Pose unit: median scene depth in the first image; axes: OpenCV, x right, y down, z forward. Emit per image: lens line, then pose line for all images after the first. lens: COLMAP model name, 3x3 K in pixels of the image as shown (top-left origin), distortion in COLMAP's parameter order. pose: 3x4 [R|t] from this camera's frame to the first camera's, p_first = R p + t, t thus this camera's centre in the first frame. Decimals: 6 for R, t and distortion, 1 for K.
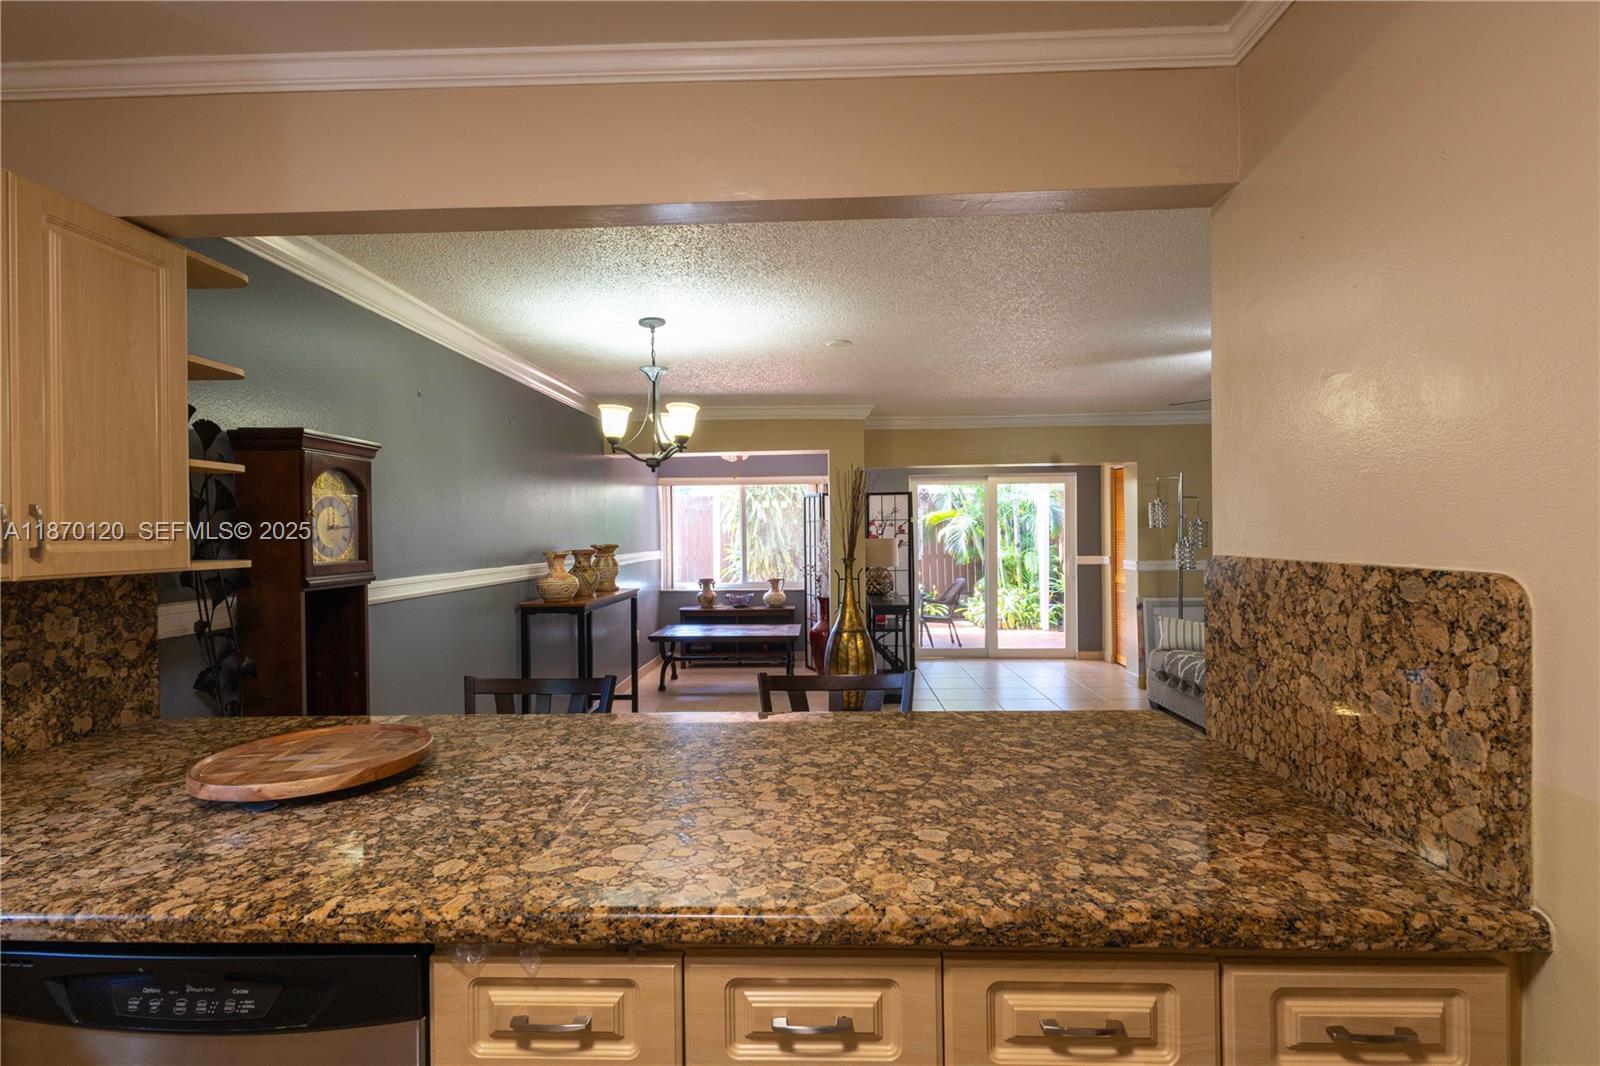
lens RADIAL K [[741.5, 0, 805.4], [0, 741.5, 534.3], [0, 0, 1]] dist [0.000080, -0.000417]
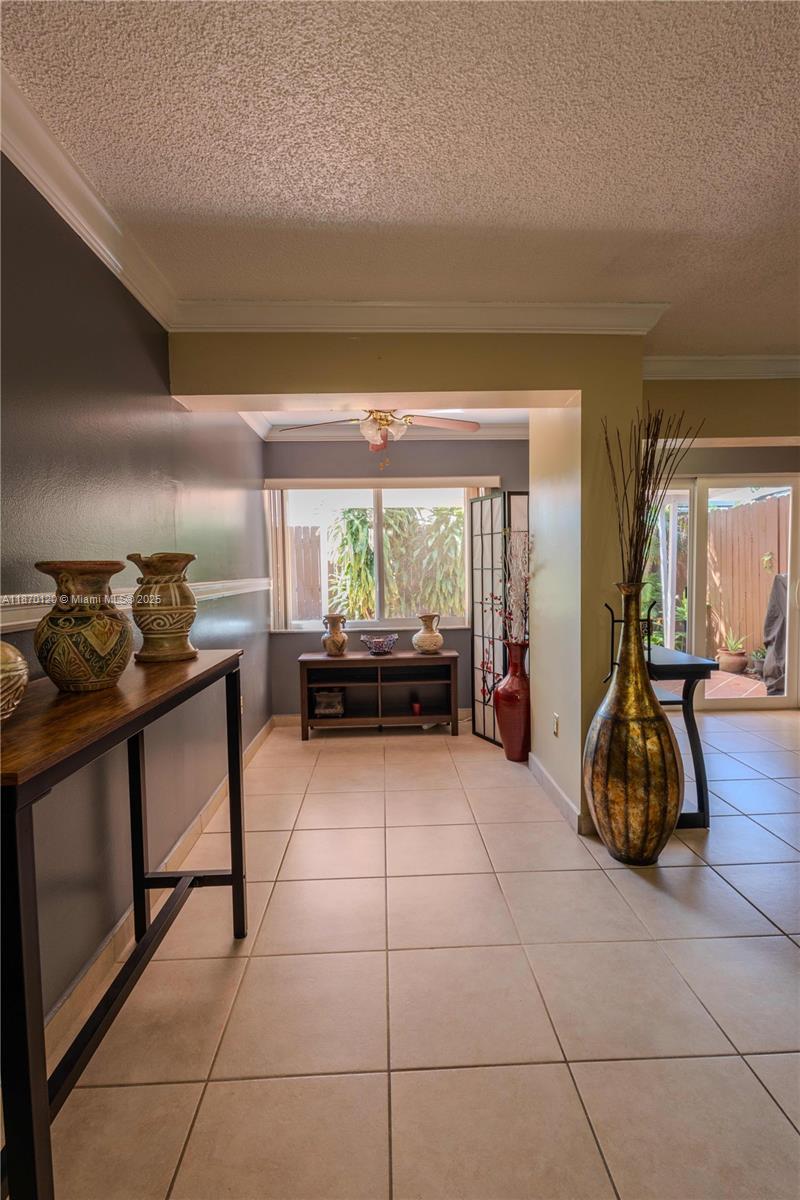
lens RADIAL K [[556.1, 0, 396.7], [0, 556.1, 601.4], [0, 0, 1]] dist [0.000080, -0.000417]
pose [[0.998403, -0.012054, 0.055190, -0.099569], [0.009149, 0.998574, 0.052594, 0.017131], [-0.055745, -0.052005, 0.997090, 0.442882]]
